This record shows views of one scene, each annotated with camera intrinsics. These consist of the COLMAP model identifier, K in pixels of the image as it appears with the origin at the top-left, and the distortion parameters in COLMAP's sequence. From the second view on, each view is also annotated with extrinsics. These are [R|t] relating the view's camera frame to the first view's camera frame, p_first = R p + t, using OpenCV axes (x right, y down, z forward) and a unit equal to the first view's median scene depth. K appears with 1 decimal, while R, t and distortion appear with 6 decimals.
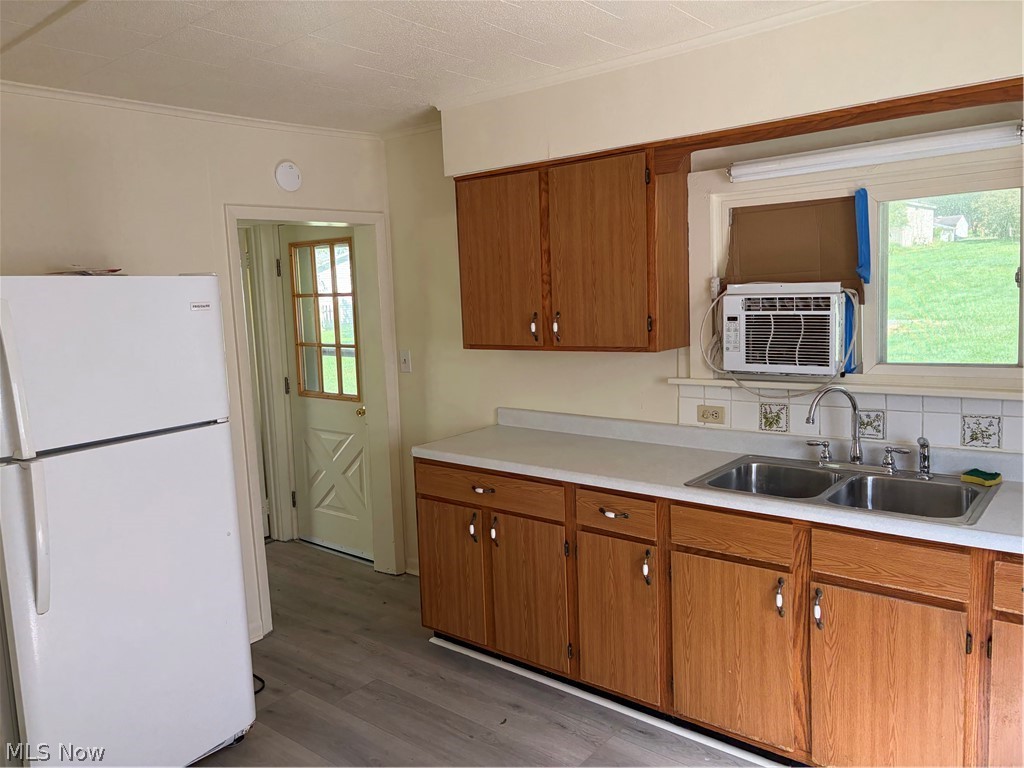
lens RADIAL K [[760.4, 0, 512.0], [0, 760.4, 384.0], [0, 0, 1]] dist [0.049214, -0.087532]
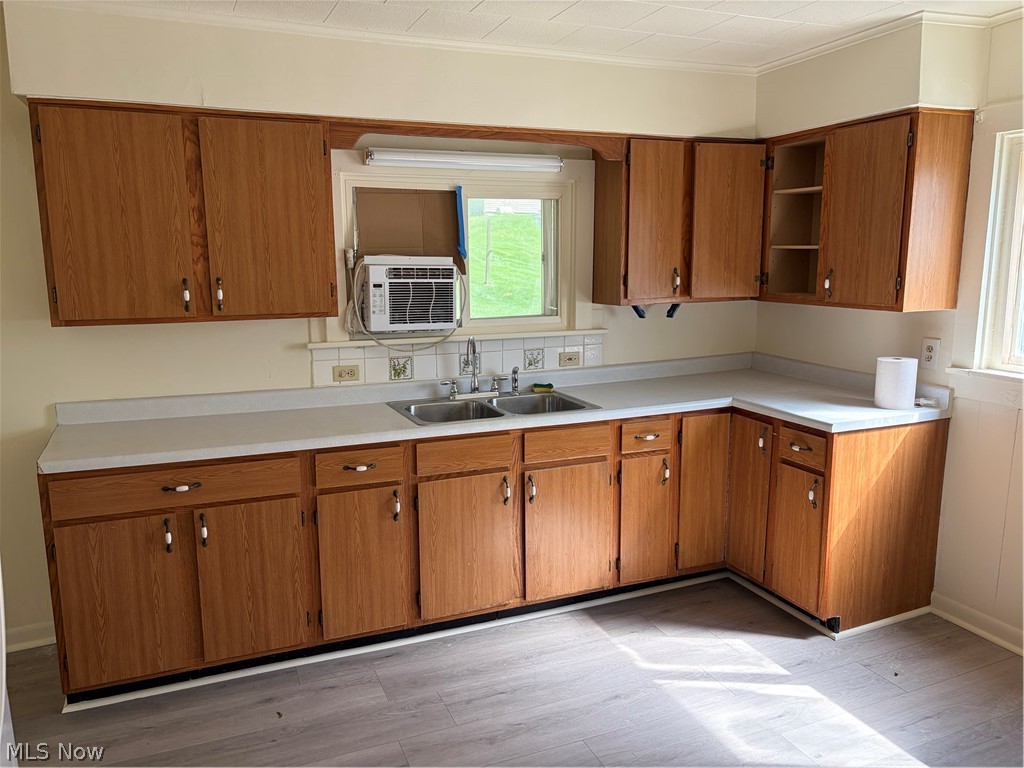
lens RADIAL K [[762.0, 0, 512.8], [0, 762.0, 398.2], [0, 0, 1]] dist [0.041778, -0.106419]
pose [[0.448472, -0.123341, 0.885246, -0.661354], [0.092469, 0.991521, 0.091303, -0.003362], [-0.889001, 0.040911, 0.456074, 0.299153]]
